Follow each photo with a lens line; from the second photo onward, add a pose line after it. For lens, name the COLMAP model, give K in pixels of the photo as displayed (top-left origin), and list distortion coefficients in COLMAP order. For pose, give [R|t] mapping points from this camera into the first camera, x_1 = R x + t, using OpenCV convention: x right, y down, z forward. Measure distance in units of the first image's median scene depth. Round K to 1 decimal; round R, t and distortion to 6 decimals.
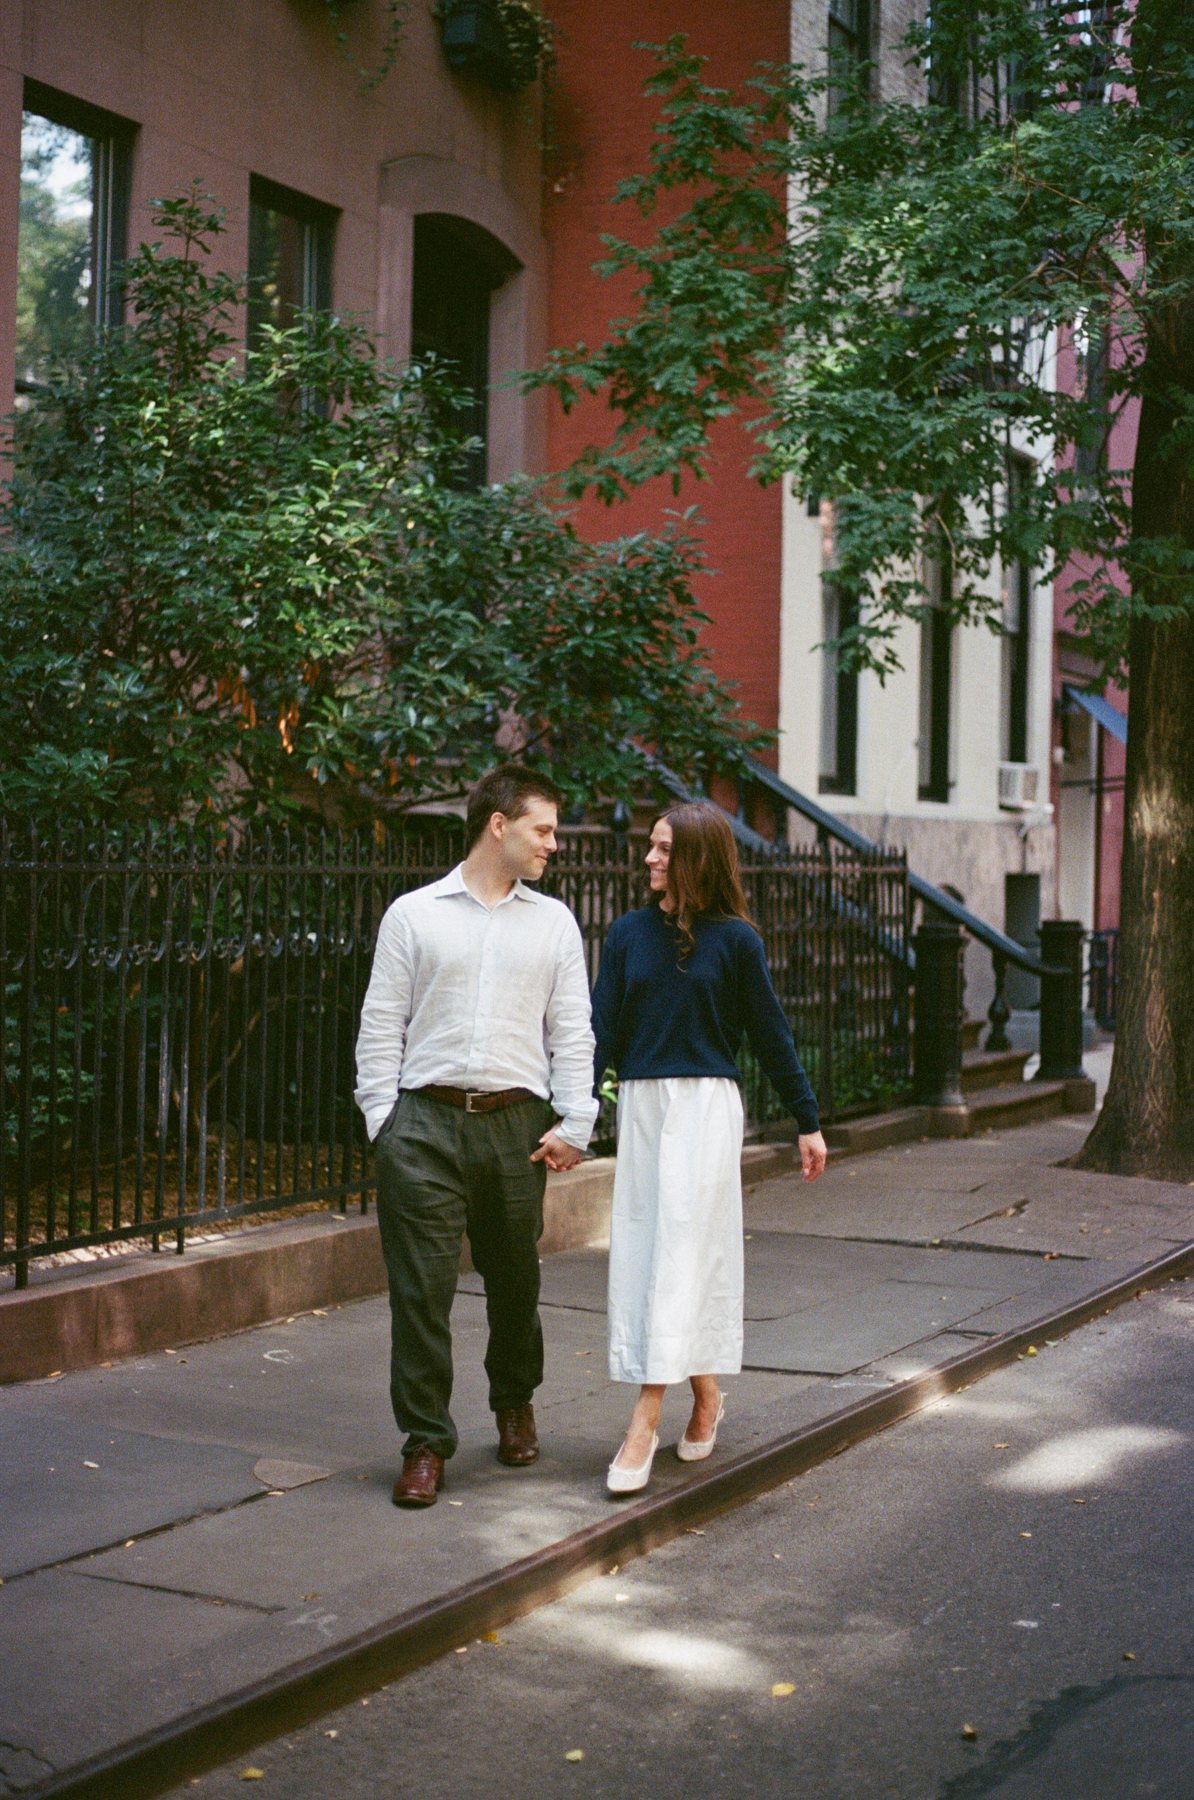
lens RADIAL K [[2650.9, 0, 597.0], [0, 2650.9, 900.0], [0, 0, 1]] dist [-0.046088, 0.030038]
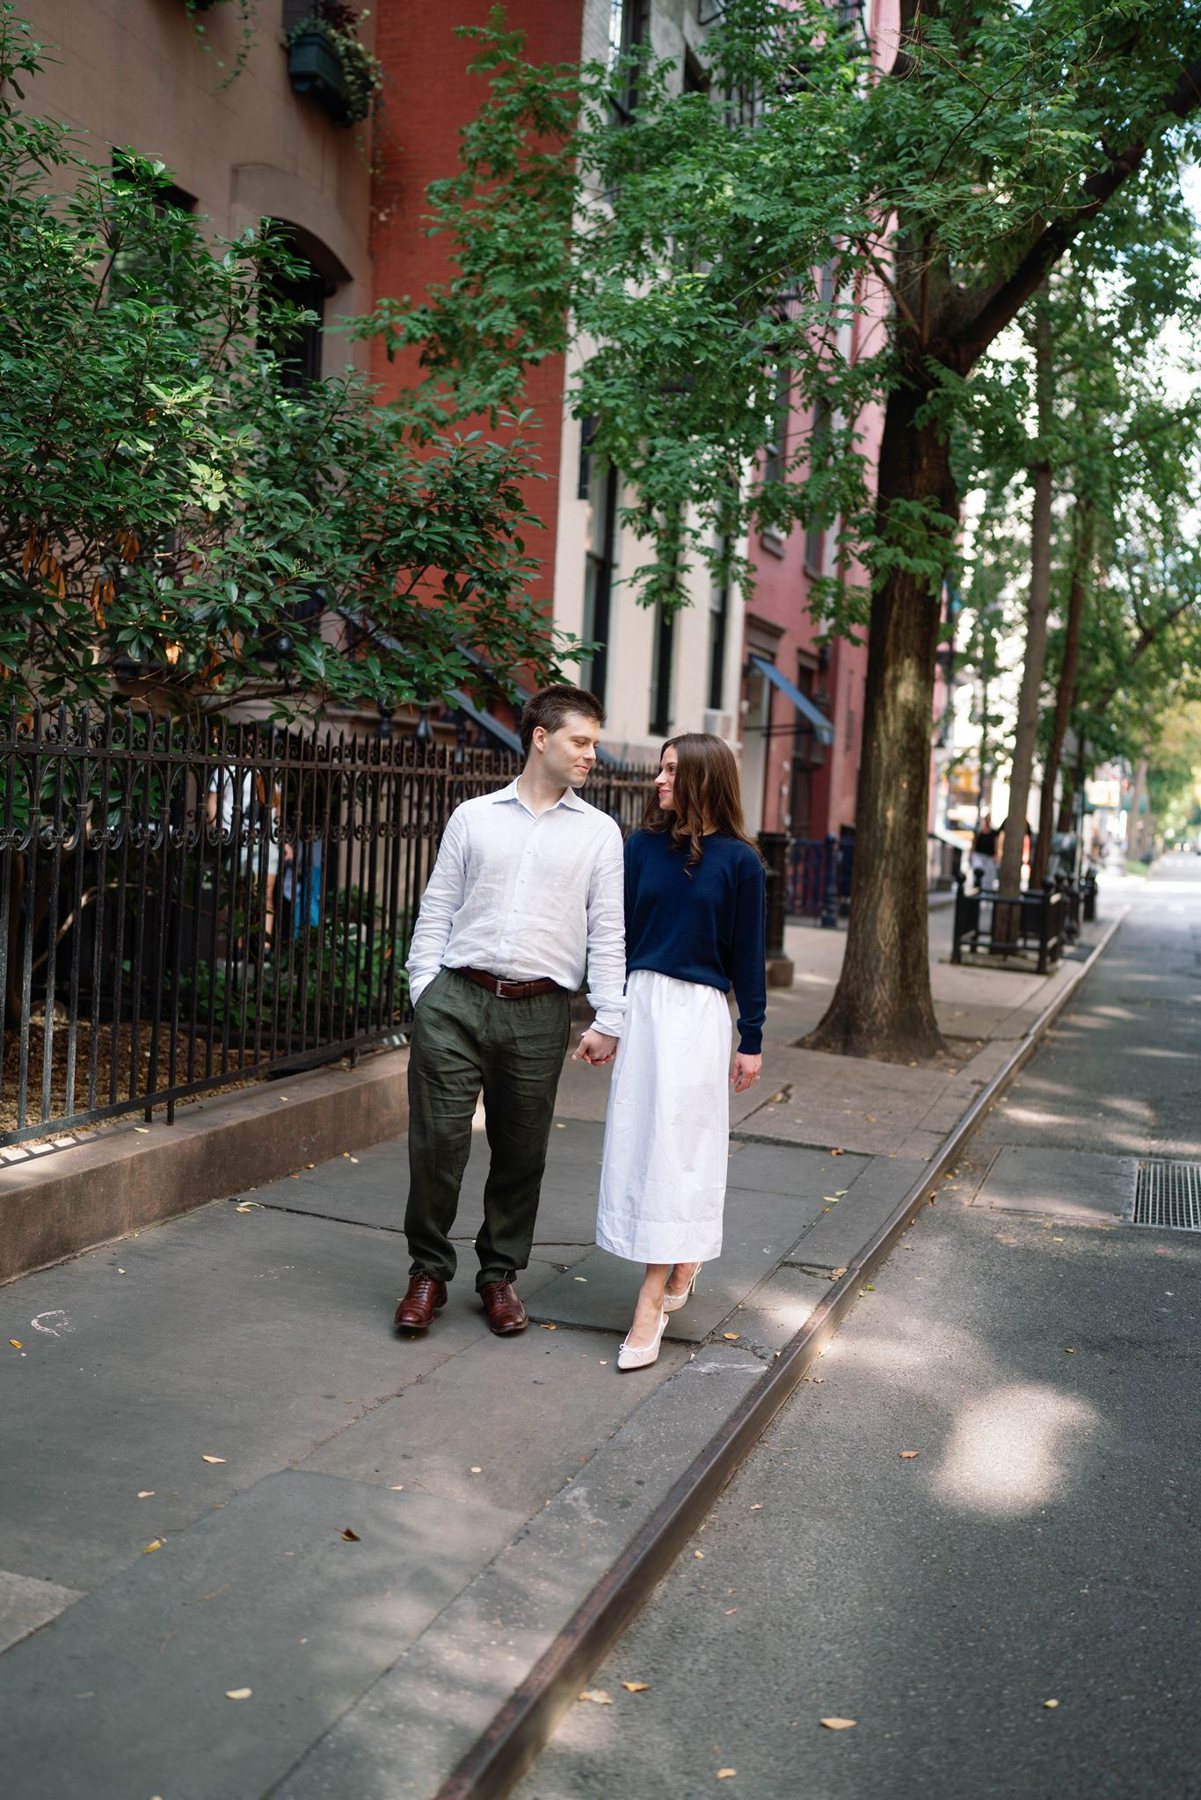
lens RADIAL K [[1687.0, 0, 530.2], [0, 1687.0, 901.7], [0, 0, 1]] dist [0.001513, 0.005243]
pose [[0.995333, 0.029576, 0.091860, -0.013109], [-0.034536, 0.998003, 0.052885, 0.002907], [-0.090112, -0.055811, 0.994367, 0.296612]]
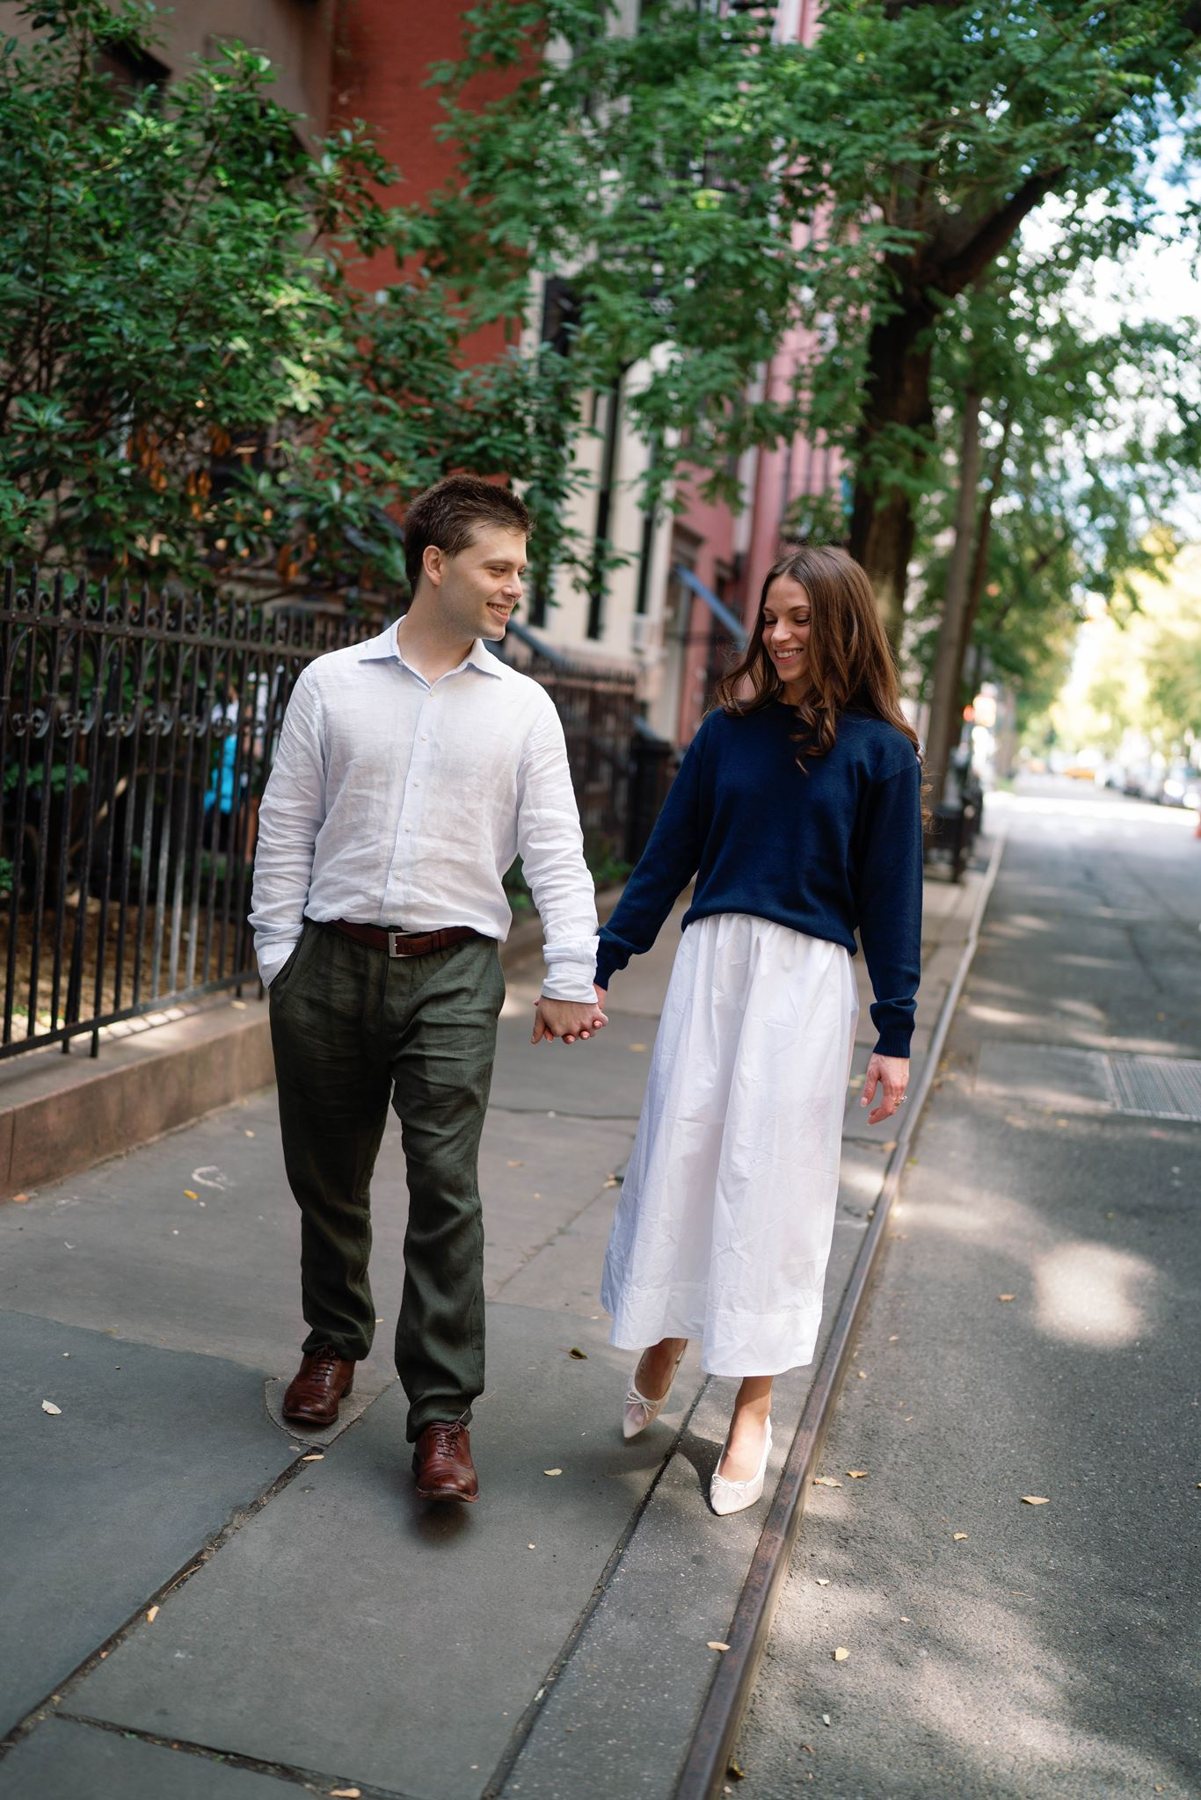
lens RADIAL K [[1716.9, 0, 527.7], [0, 1716.9, 863.6], [0, 0, 1]] dist [-0.004704, 0.003121]
pose [[0.982352, 0.052815, 0.179429, -0.080216], [-0.068670, 0.994153, 0.083335, 0.006180], [-0.173978, -0.094186, 0.980235, 0.269703]]
